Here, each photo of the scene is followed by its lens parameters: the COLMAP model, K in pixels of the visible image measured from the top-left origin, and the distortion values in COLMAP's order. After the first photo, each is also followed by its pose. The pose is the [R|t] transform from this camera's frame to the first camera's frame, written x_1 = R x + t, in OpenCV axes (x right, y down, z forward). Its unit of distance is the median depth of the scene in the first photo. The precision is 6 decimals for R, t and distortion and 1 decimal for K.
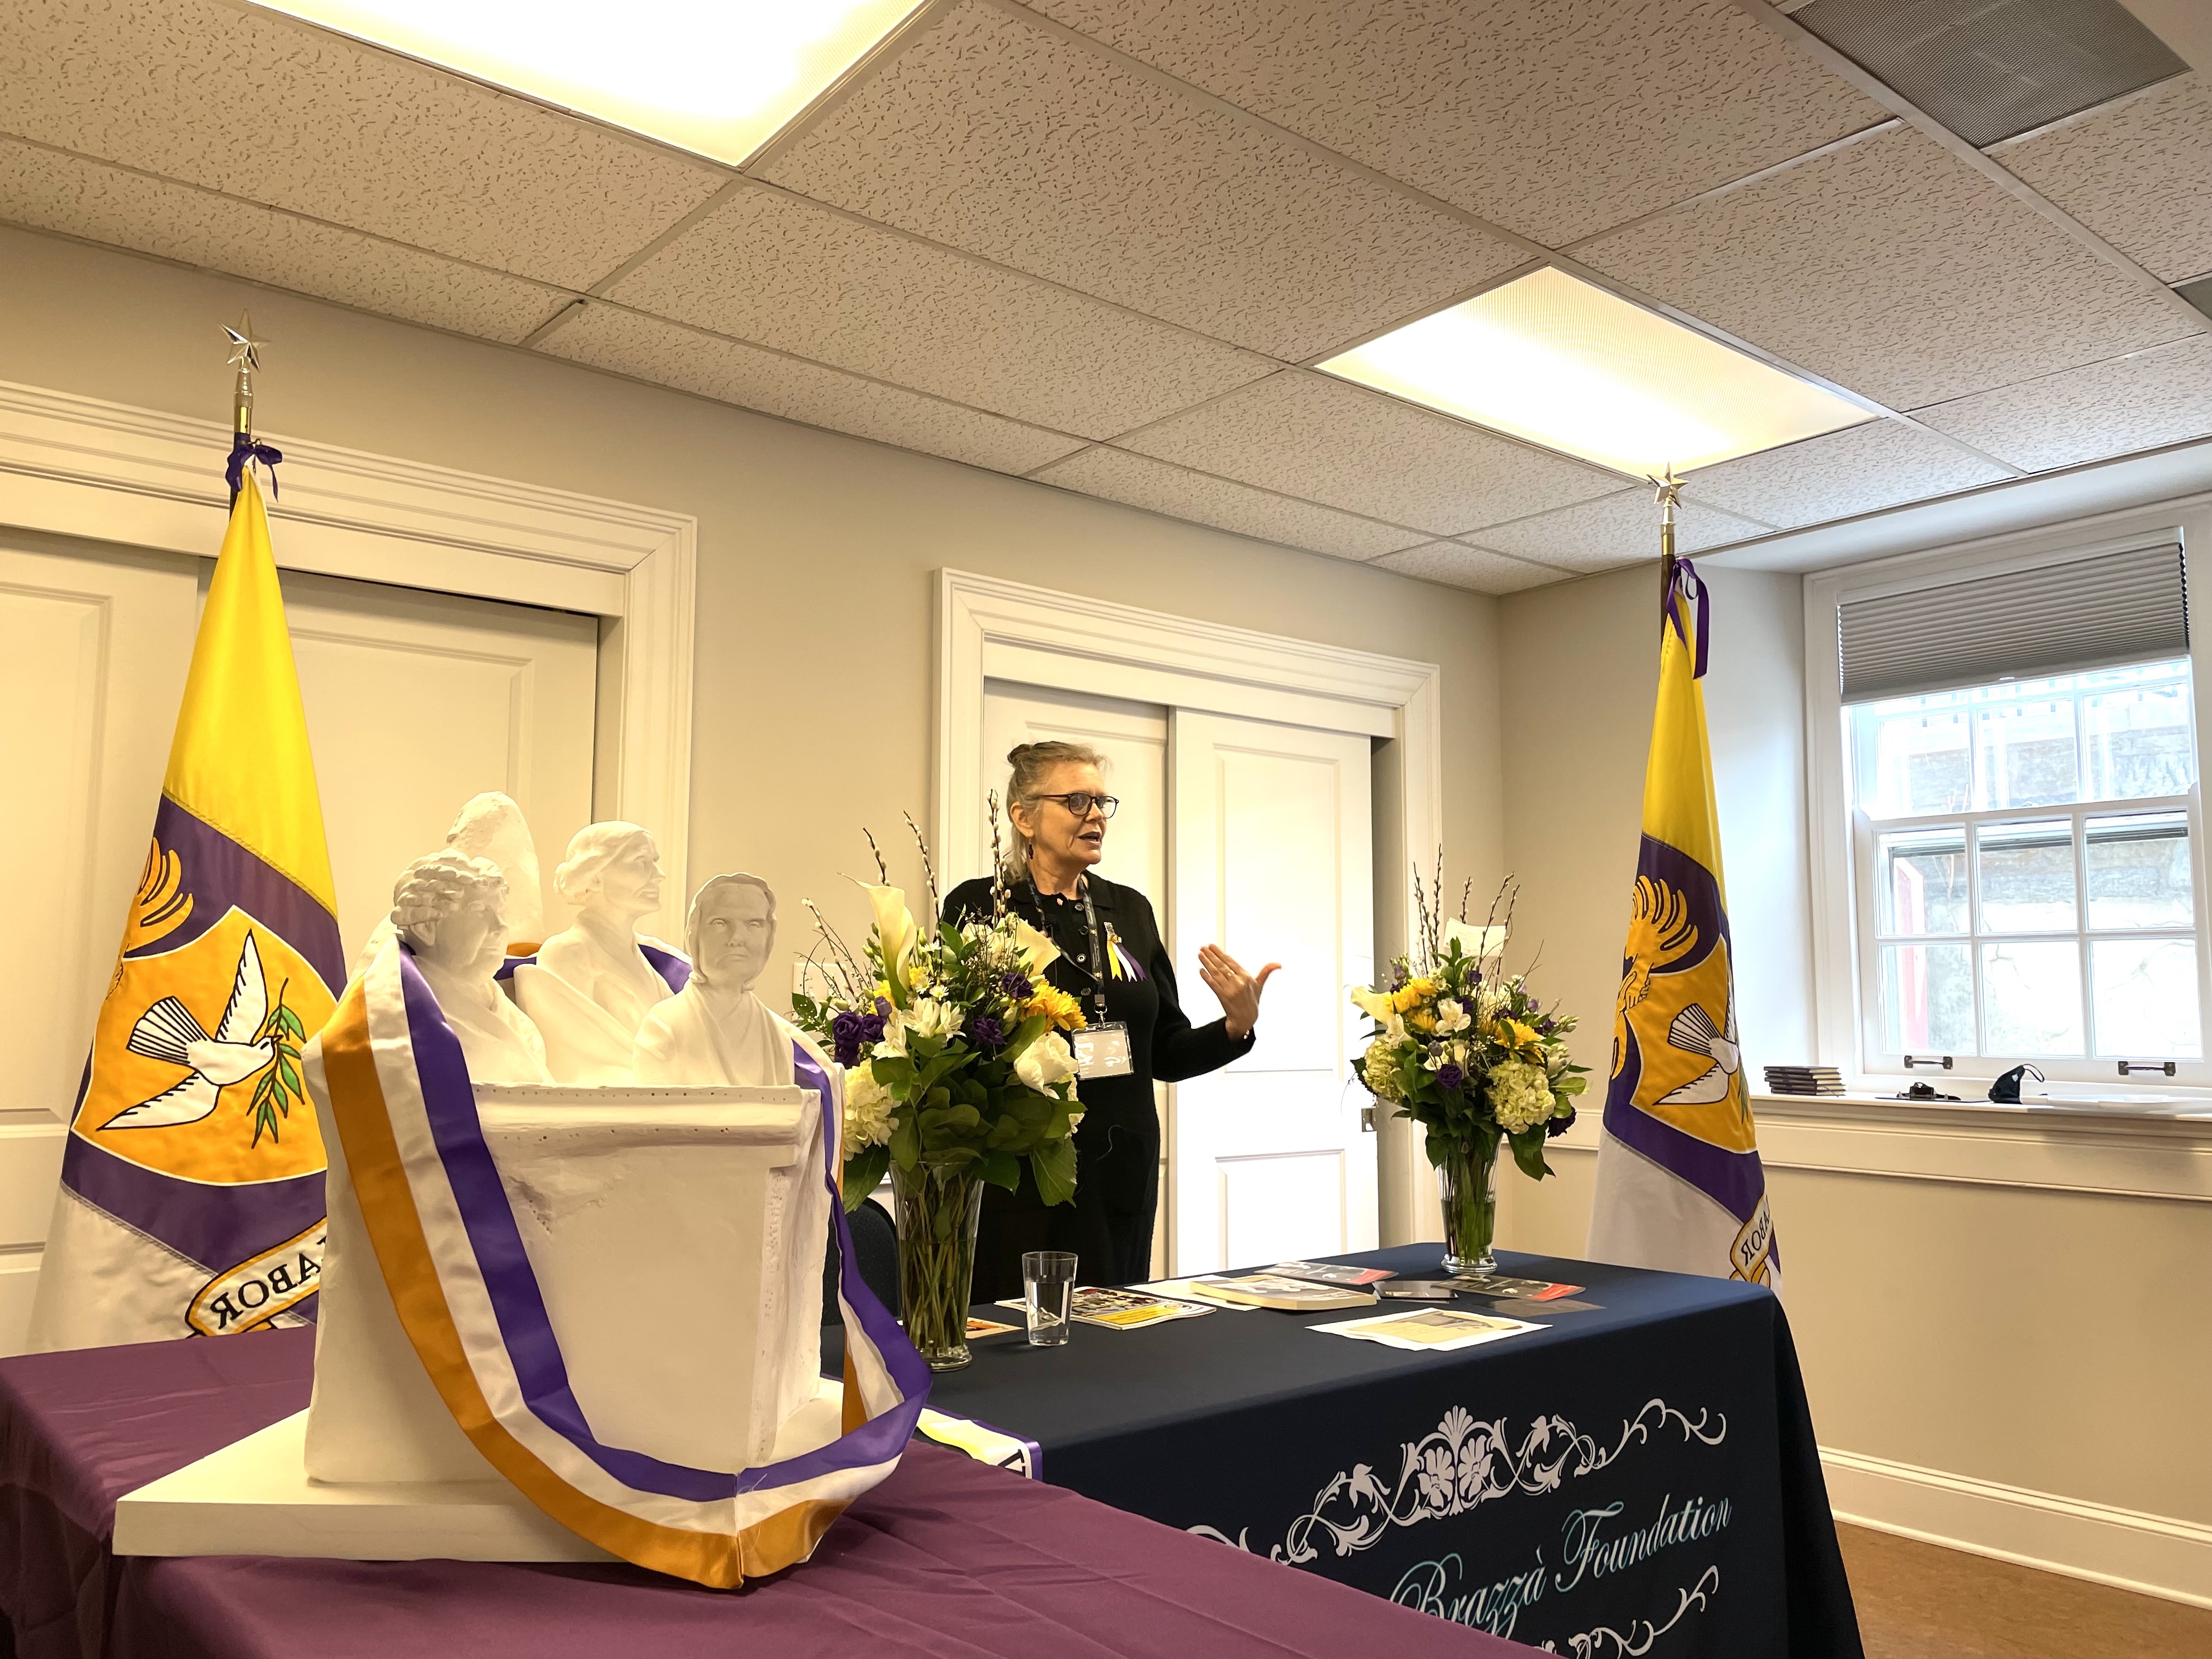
lens RADIAL K [[1764.2, 0, 1106.0], [0, 1764.2, 829.5], [0, 0, 1]] dist [0.094422, -0.143827]
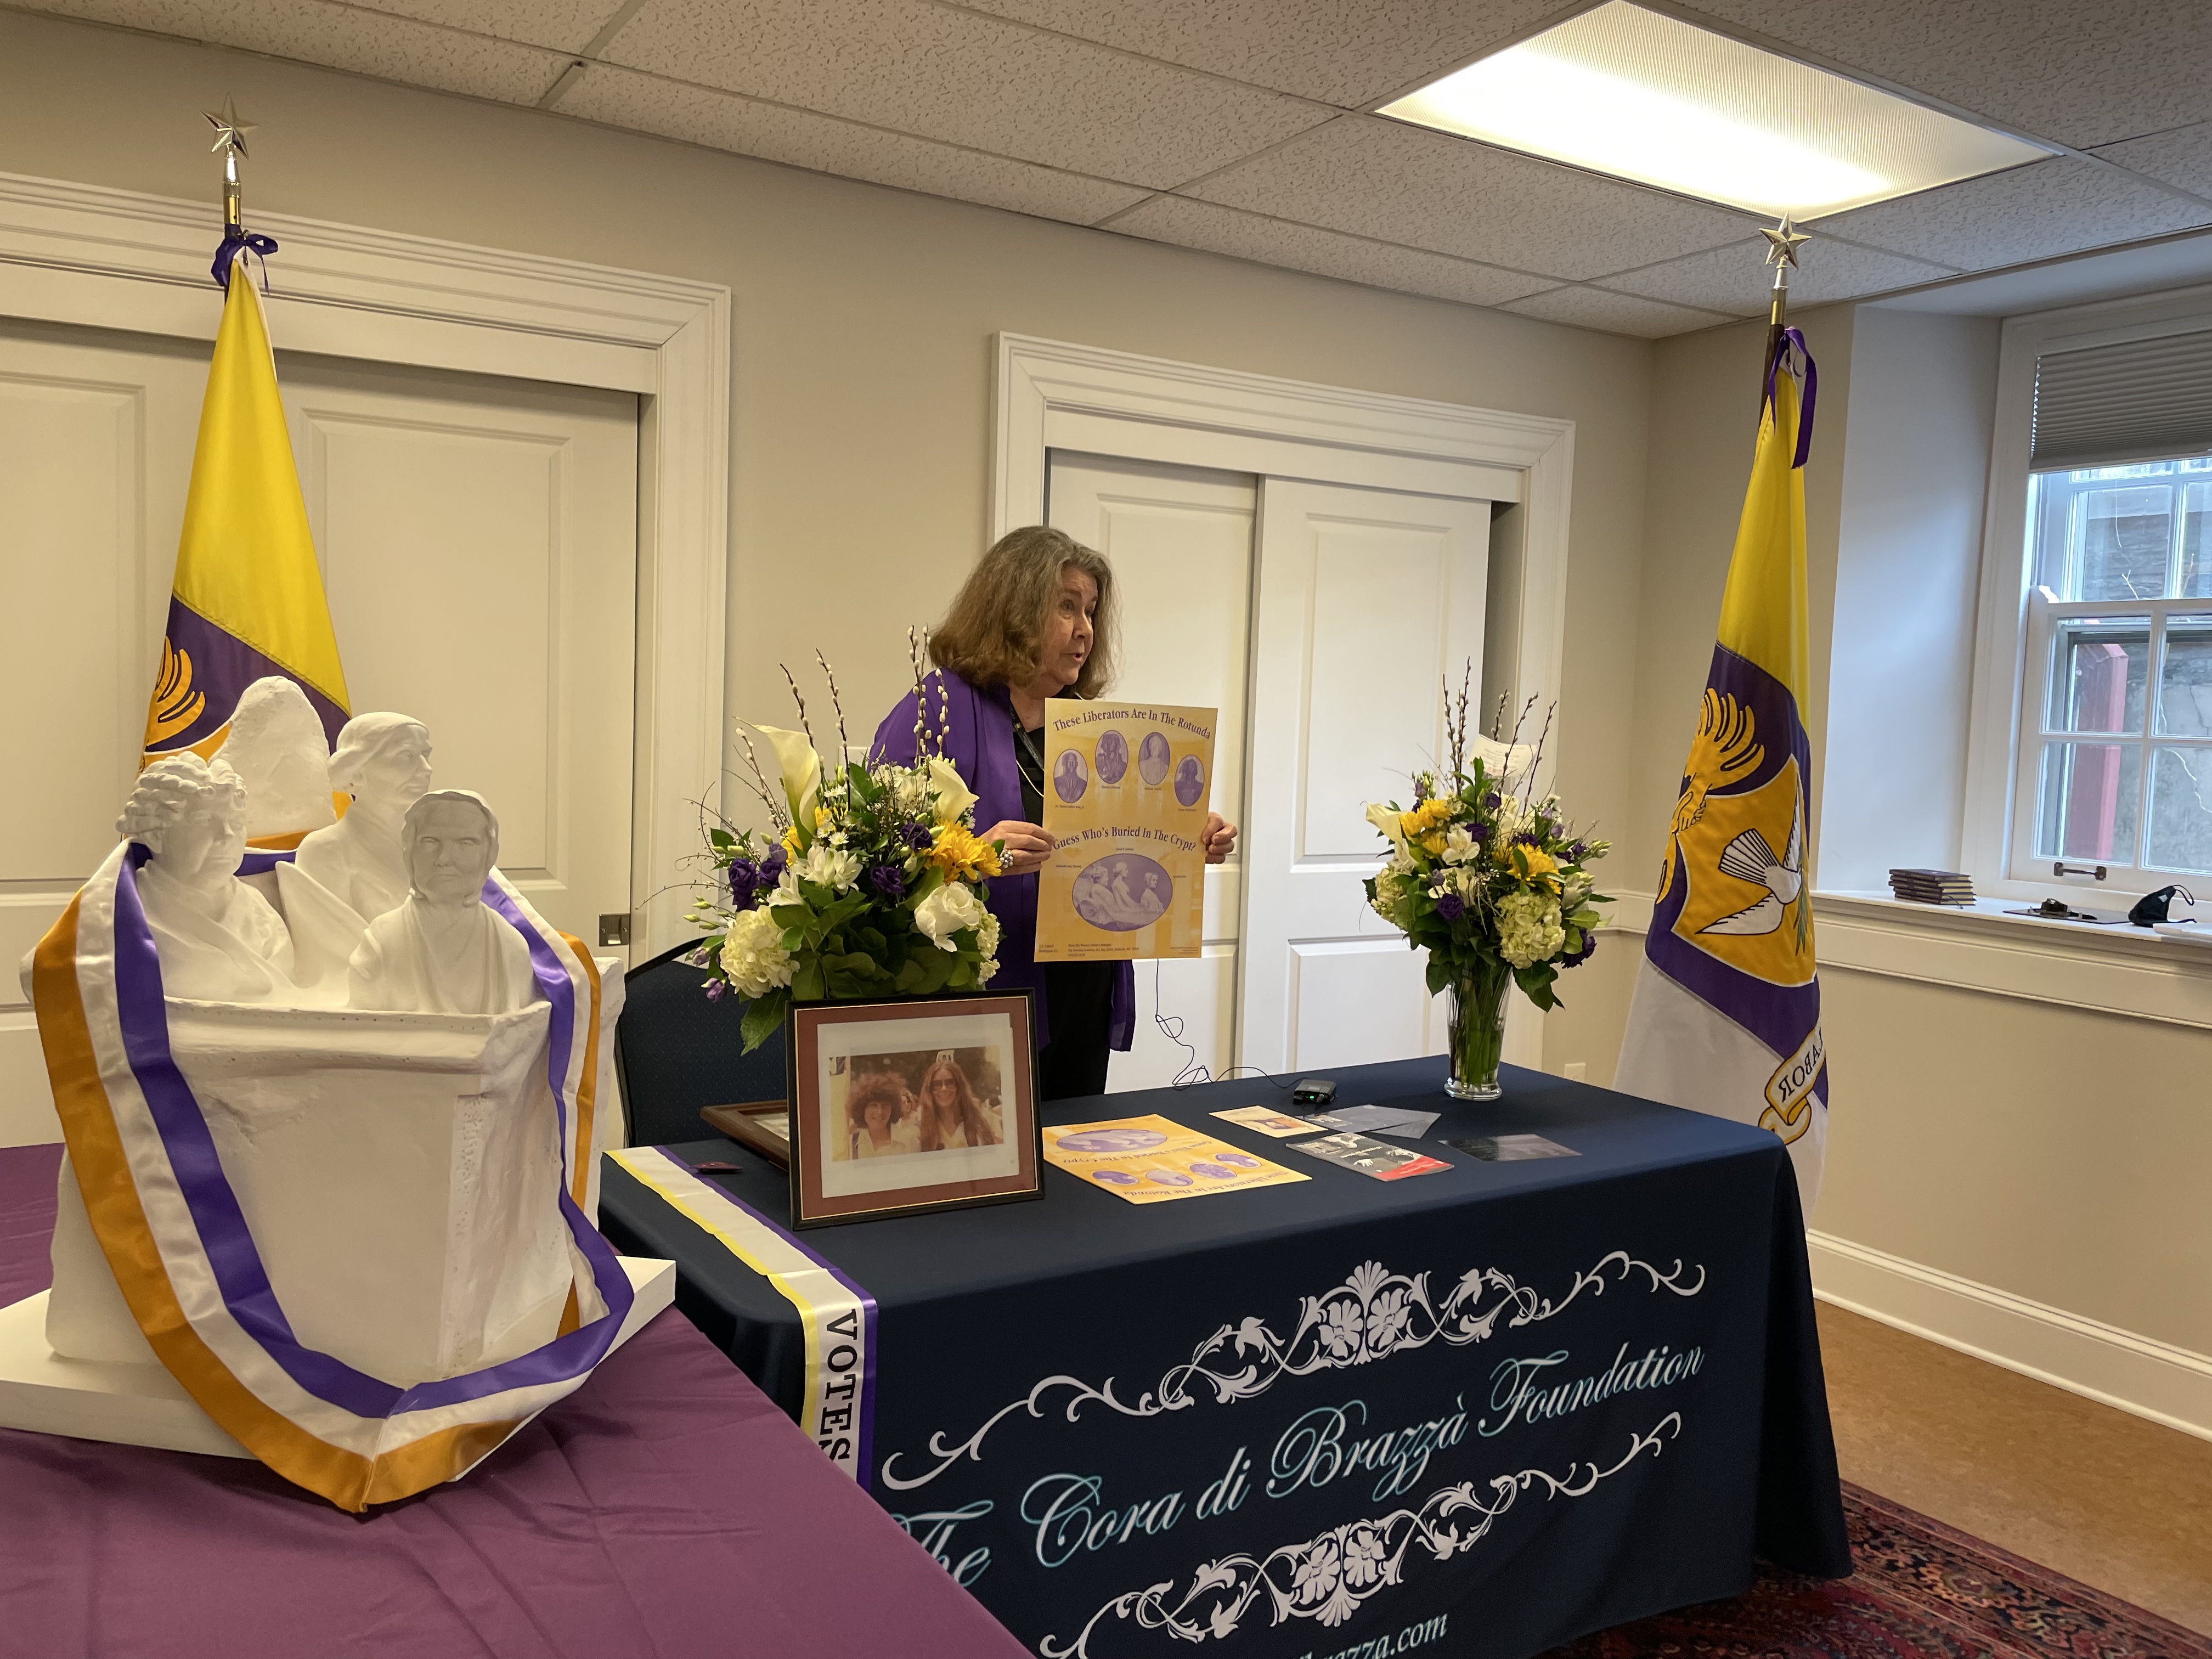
lens RADIAL K [[1764.2, 0, 1106.0], [0, 1764.2, 829.5], [0, 0, 1]] dist [0.094422, -0.143827]
pose [[0.988429, 0.040061, -0.146300, 0.147560], [-0.014481, 0.985010, 0.171887, -0.064013], [0.150993, -0.167780, 0.974193, 0.043683]]
